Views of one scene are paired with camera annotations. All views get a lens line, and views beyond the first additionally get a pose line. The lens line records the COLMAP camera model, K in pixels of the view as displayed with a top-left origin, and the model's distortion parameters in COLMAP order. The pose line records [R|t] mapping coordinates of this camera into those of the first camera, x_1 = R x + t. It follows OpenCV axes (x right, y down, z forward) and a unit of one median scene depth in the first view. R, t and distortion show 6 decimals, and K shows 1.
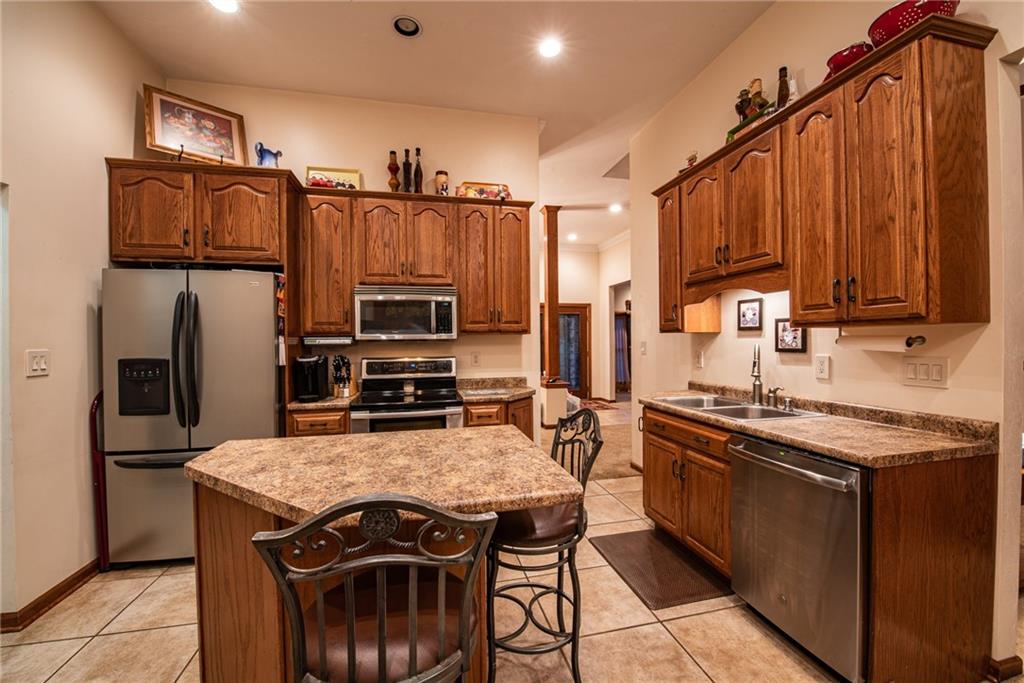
lens RADIAL K [[428.8, 0, 511.4], [0, 428.8, 340.4], [0, 0, 1]] dist [0.004117, 0.000069]
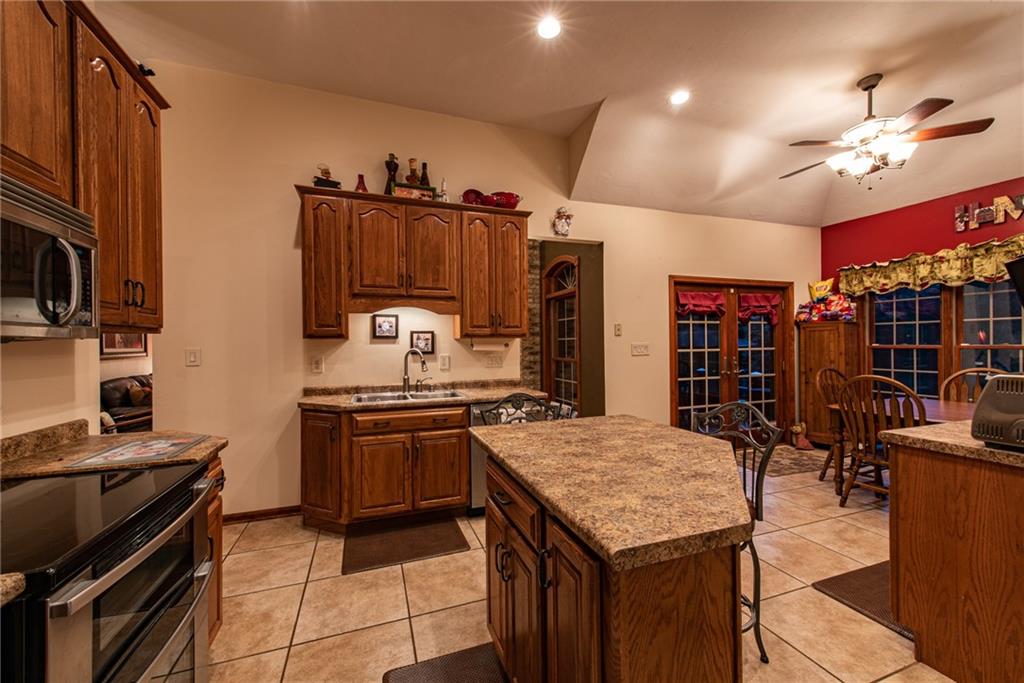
lens RADIAL K [[386.6, 0, 505.8], [0, 386.6, 345.1], [0, 0, 1]] dist [0.000669, 0.000217]
pose [[-0.104507, 0.002325, 0.994521, -0.777234], [0.000597, 0.999997, -0.002275, 0.000170], [-0.994524, 0.000356, -0.104508, 0.916277]]
